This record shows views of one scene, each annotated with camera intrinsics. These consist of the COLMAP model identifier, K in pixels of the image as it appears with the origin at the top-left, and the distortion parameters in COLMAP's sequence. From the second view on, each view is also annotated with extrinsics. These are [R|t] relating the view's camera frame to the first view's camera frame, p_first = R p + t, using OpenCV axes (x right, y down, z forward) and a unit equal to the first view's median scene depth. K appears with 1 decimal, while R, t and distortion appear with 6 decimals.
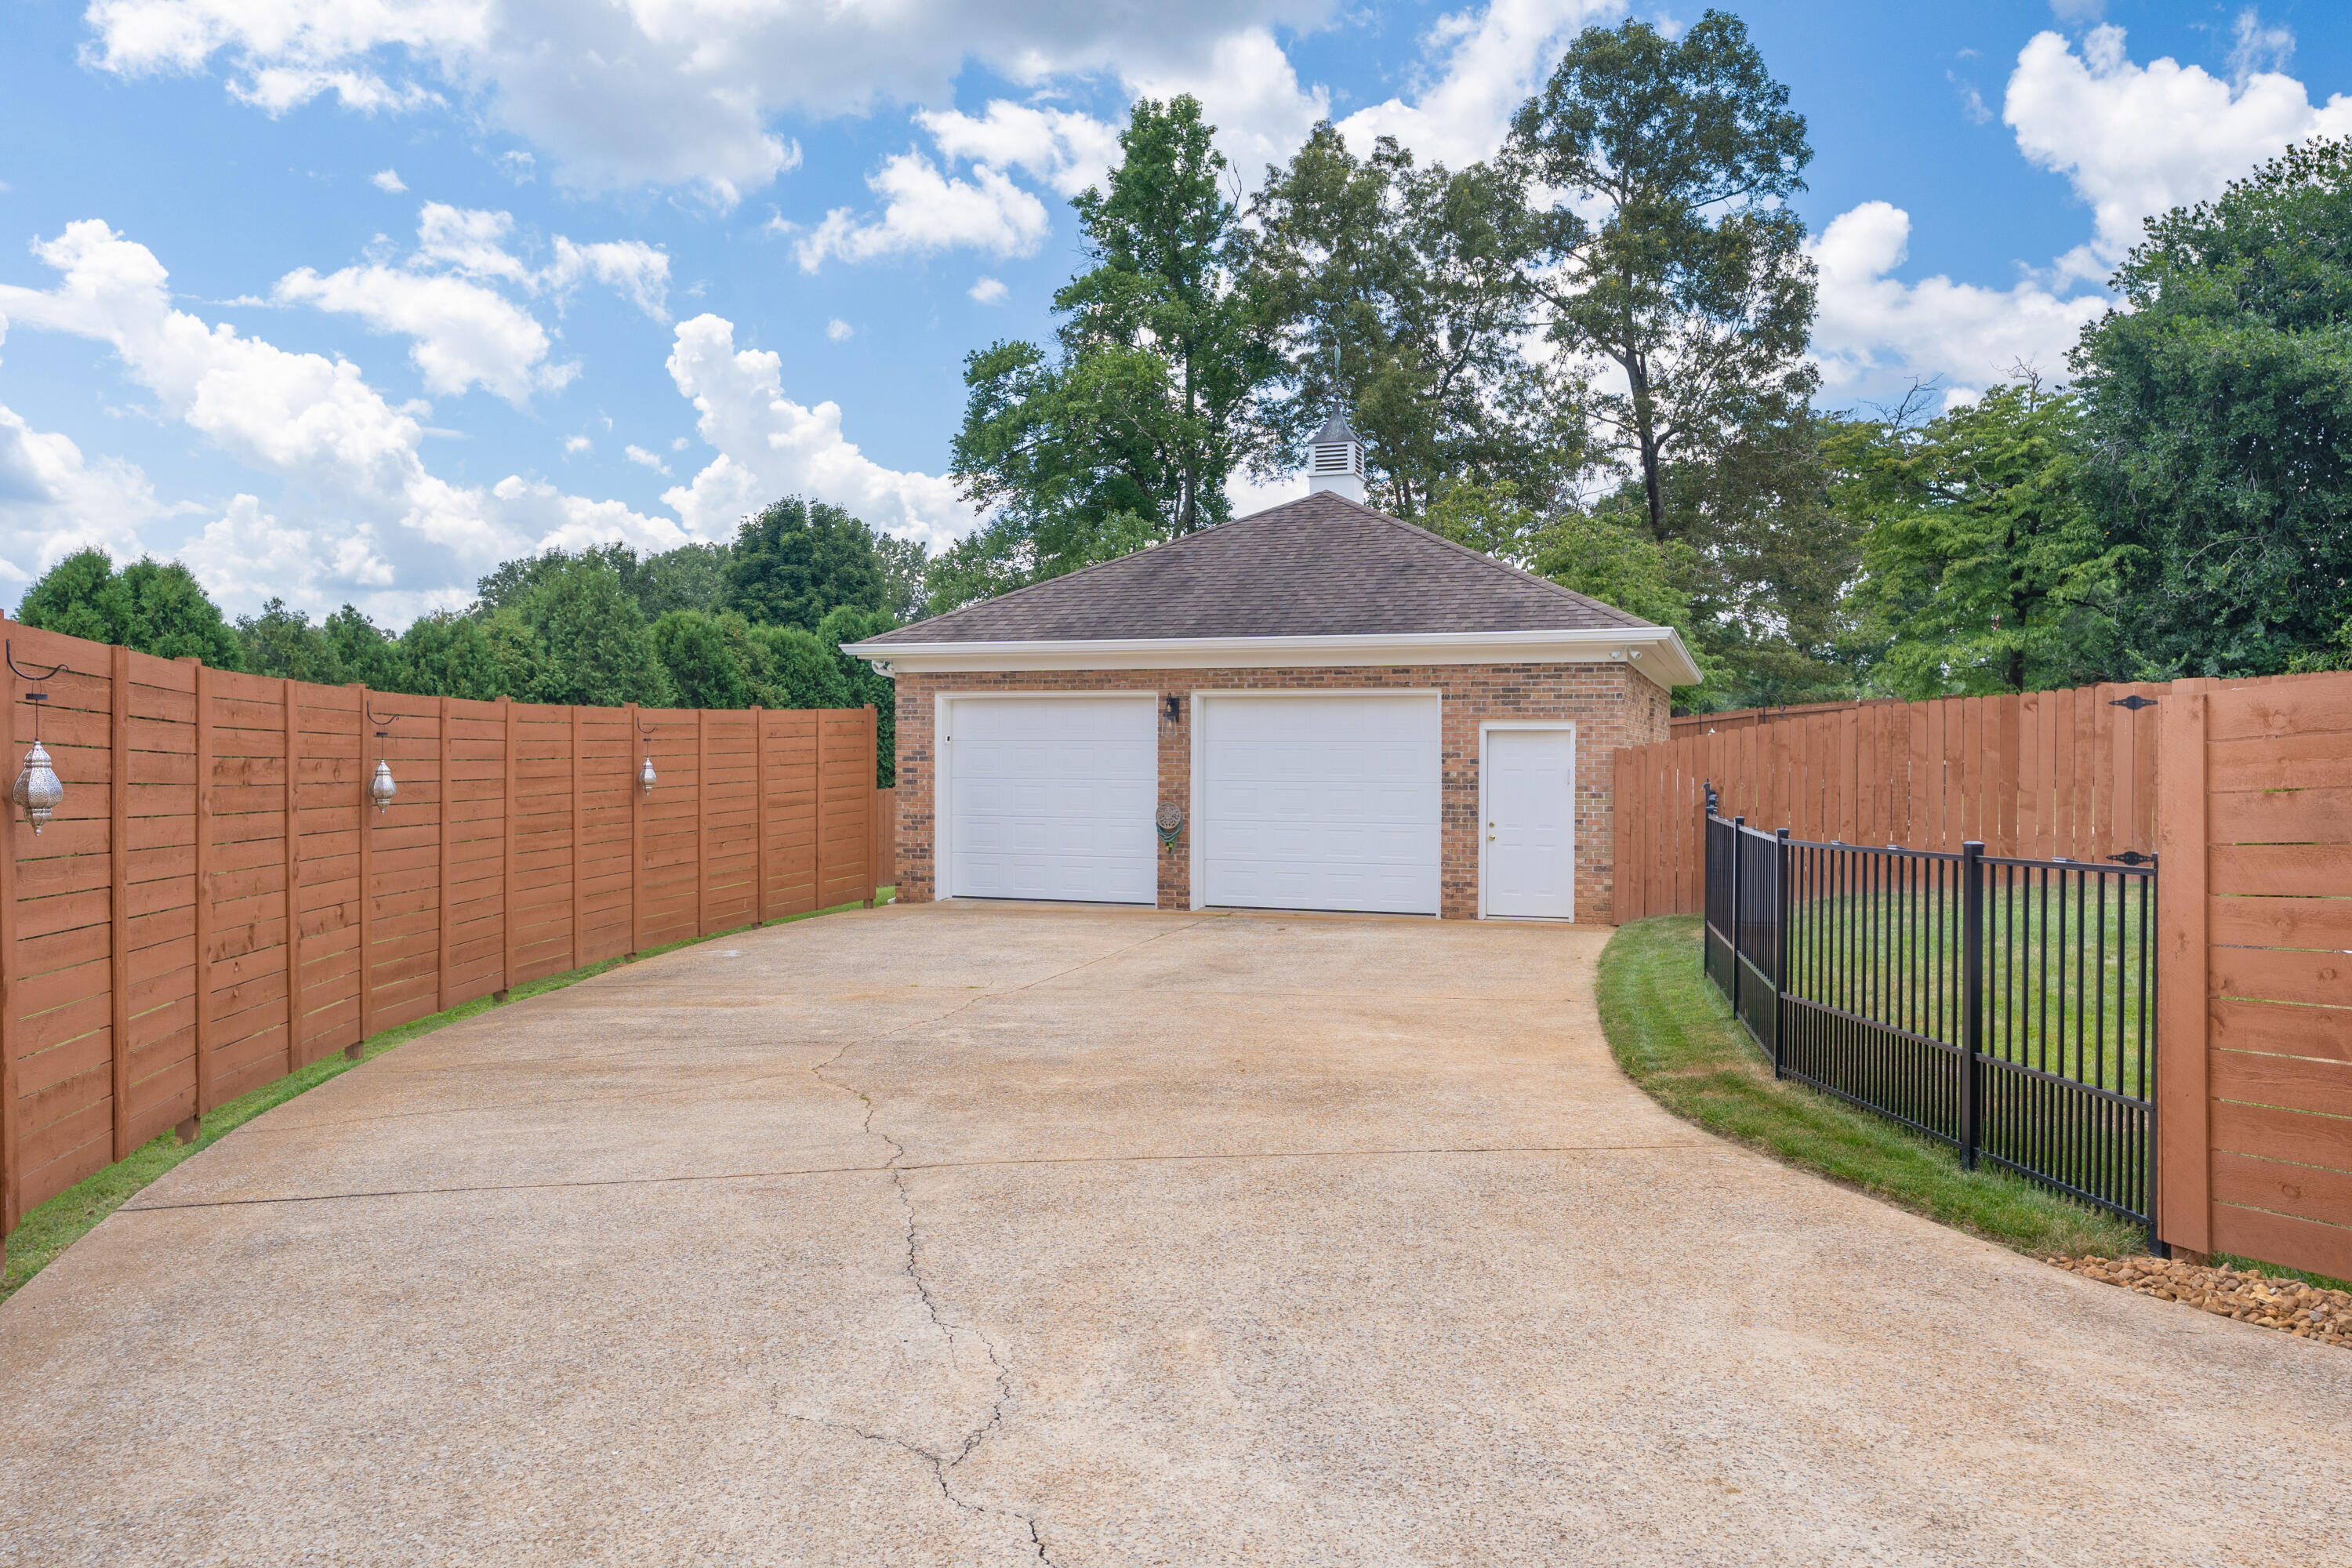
lens RADIAL K [[1657.8, 0, 1143.3], [0, 1657.8, 779.6], [0, 0, 1]] dist [-0.005394, 0.000809]
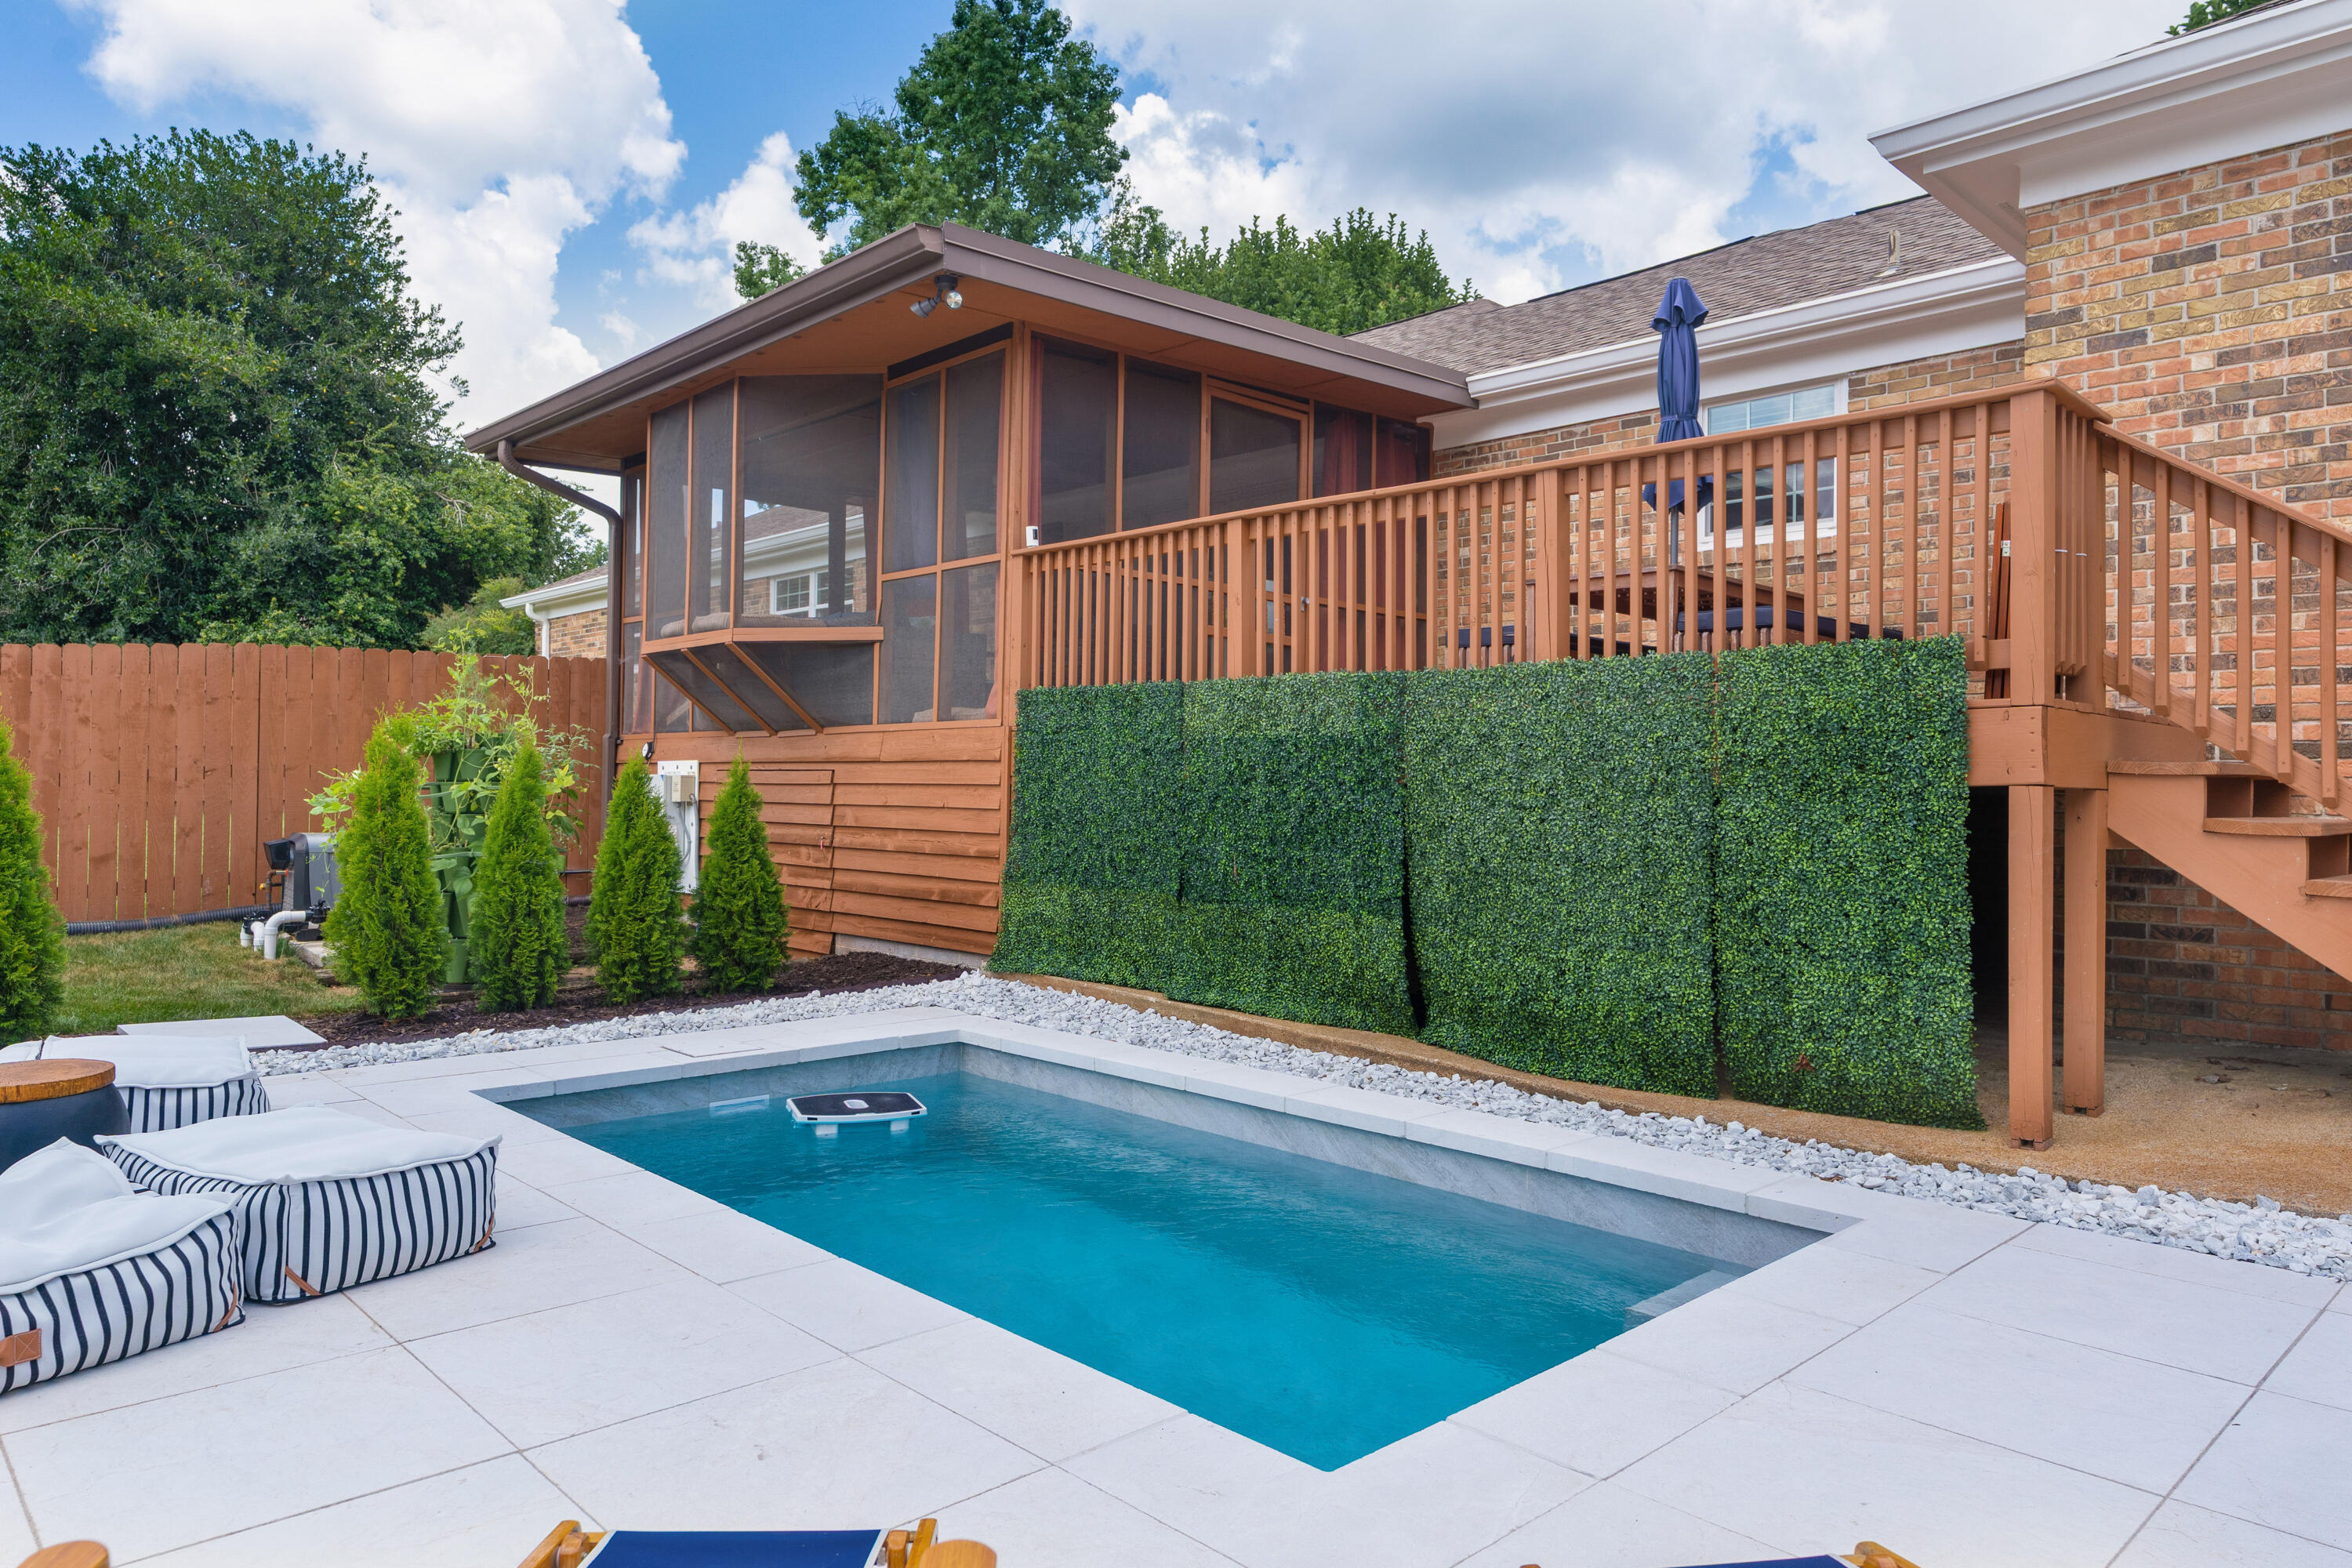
lens RADIAL K [[1503.1, 0, 1175.5], [0, 1503.1, 779.0], [0, 0, 1]] dist [-0.018441, 0.006705]
pose [[0.427832, 0.005077, 0.903844, 0.186805], [0.005874, 0.999947, -0.008397, 0.000939], [-0.903839, 0.008901, 0.427780, 0.129192]]
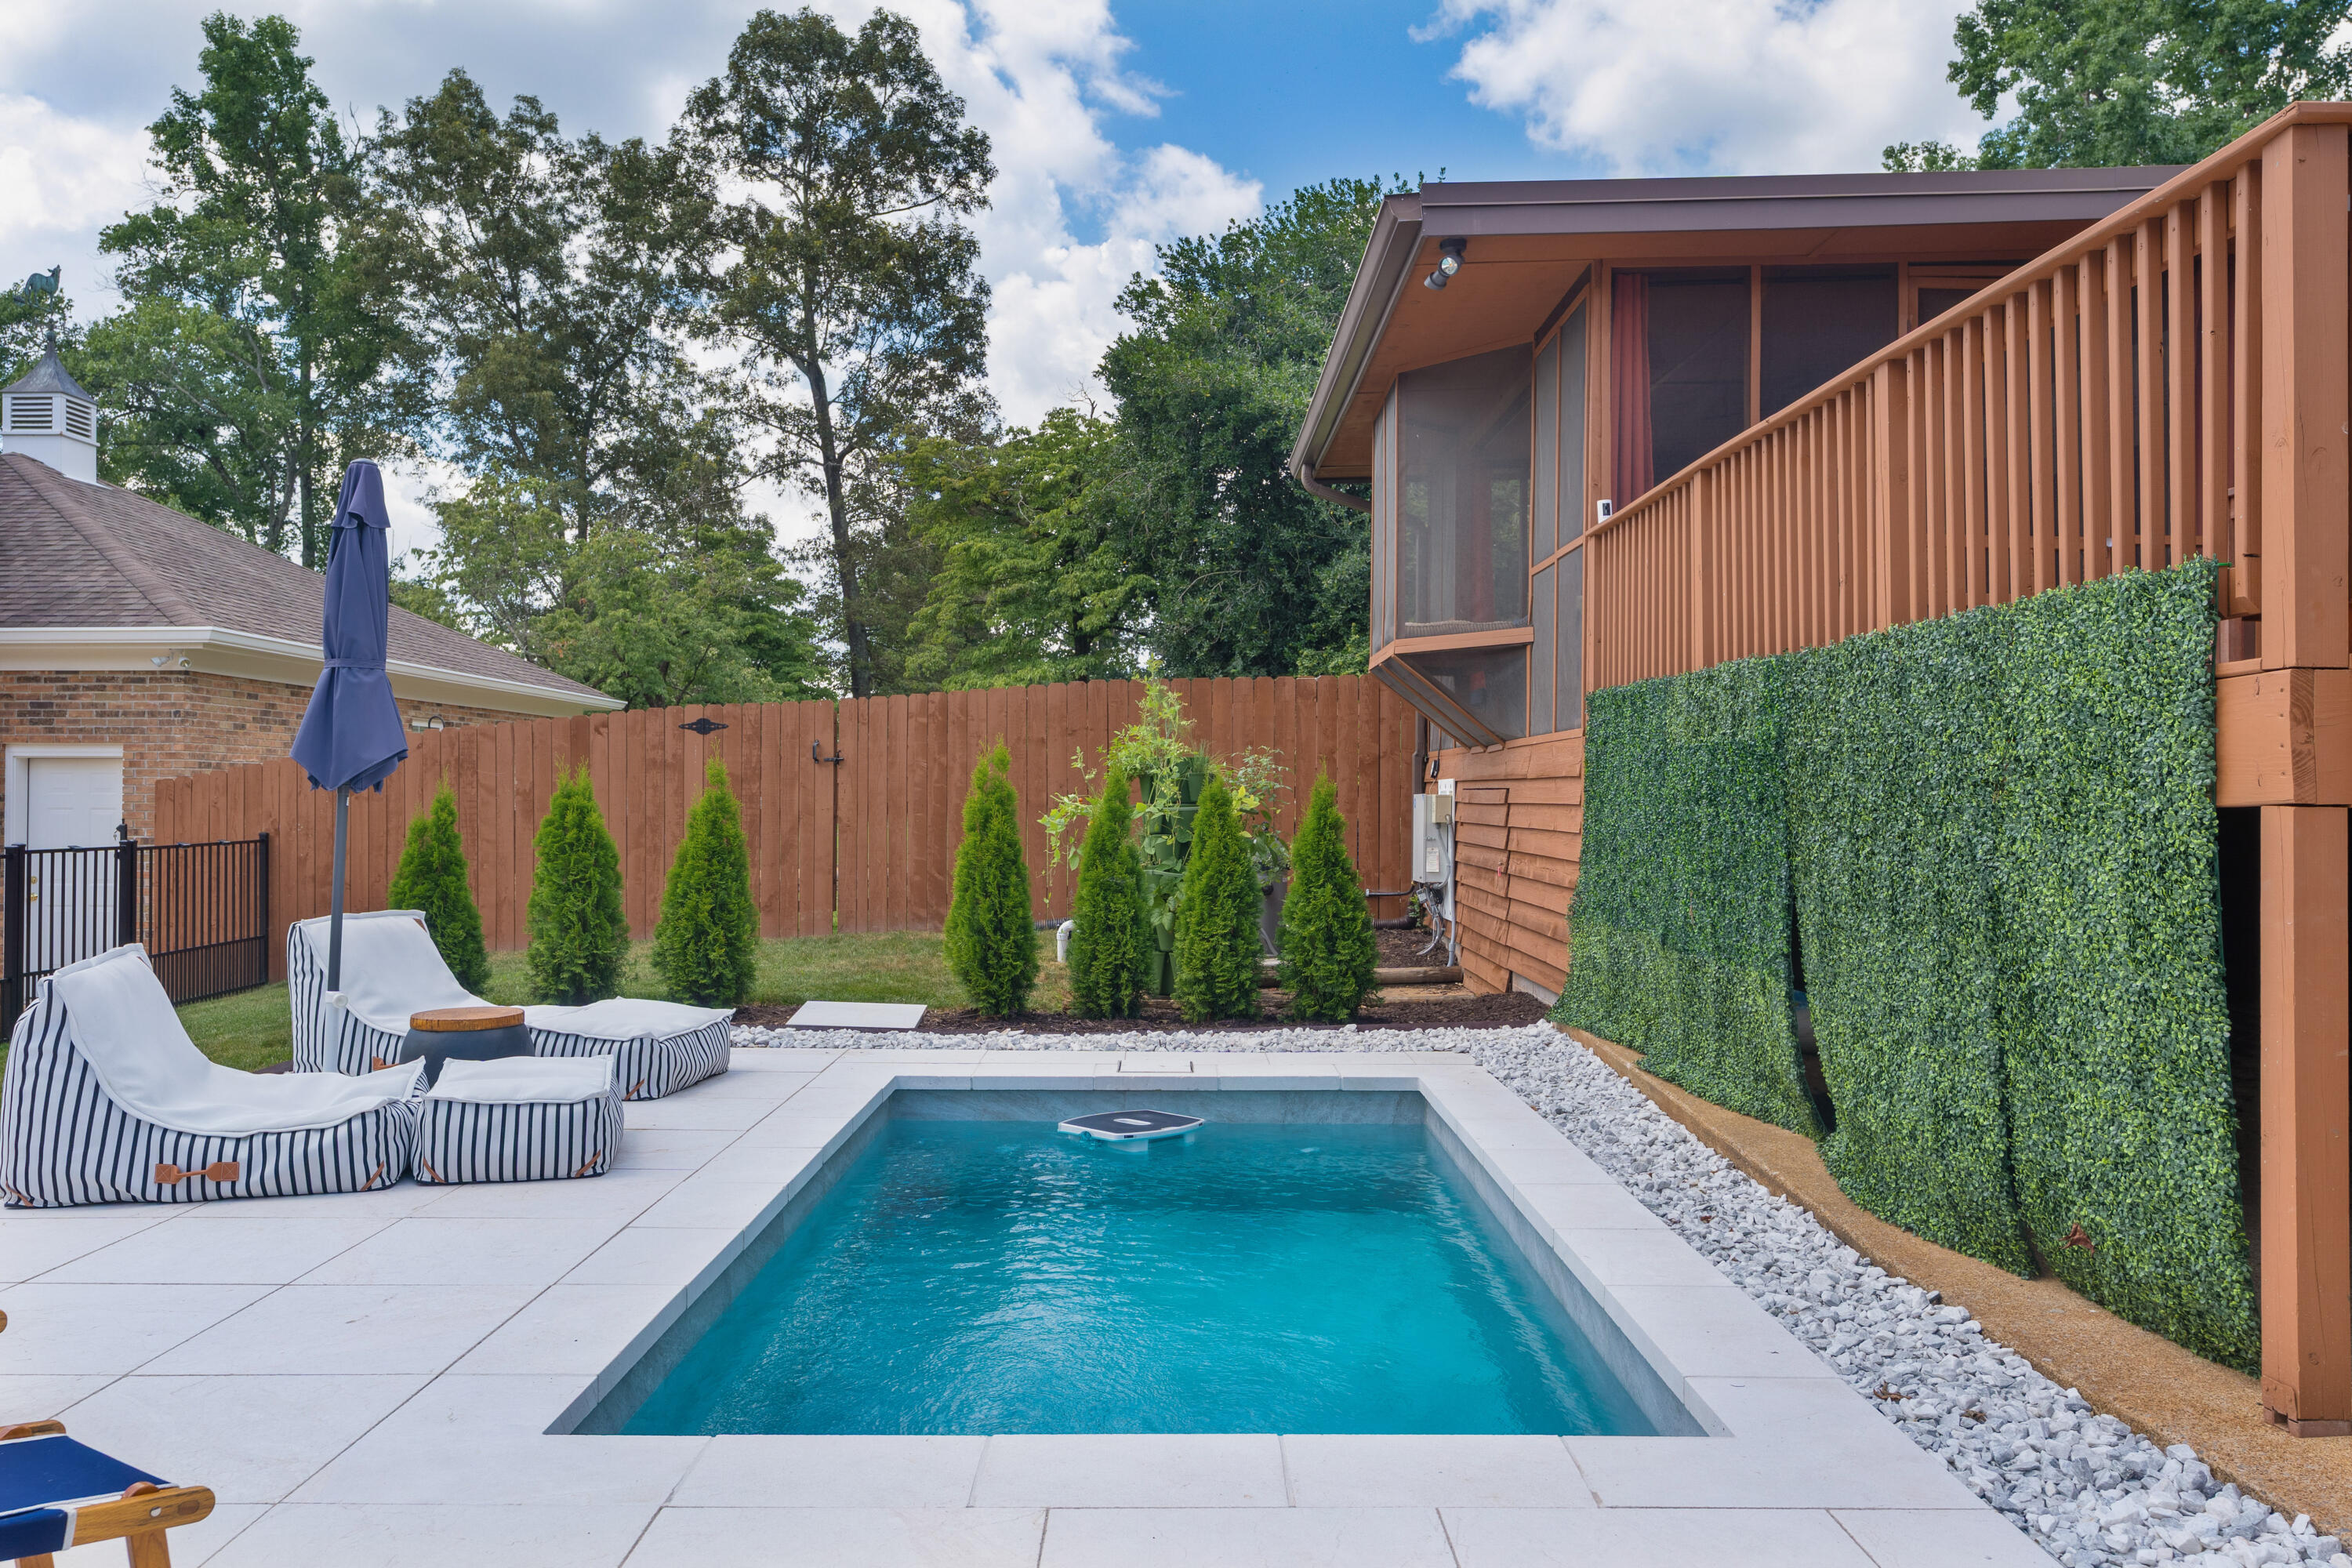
lens RADIAL K [[1751.9, 0, 1134.2], [0, 1751.9, 757.4], [0, 0, 1]] dist [-0.009862, 0.004440]
pose [[0.939226, 0.005835, 0.343250, 0.260692], [0.006556, 0.999368, -0.034927, 0.001134], [-0.343237, 0.035055, 0.938595, 0.043460]]
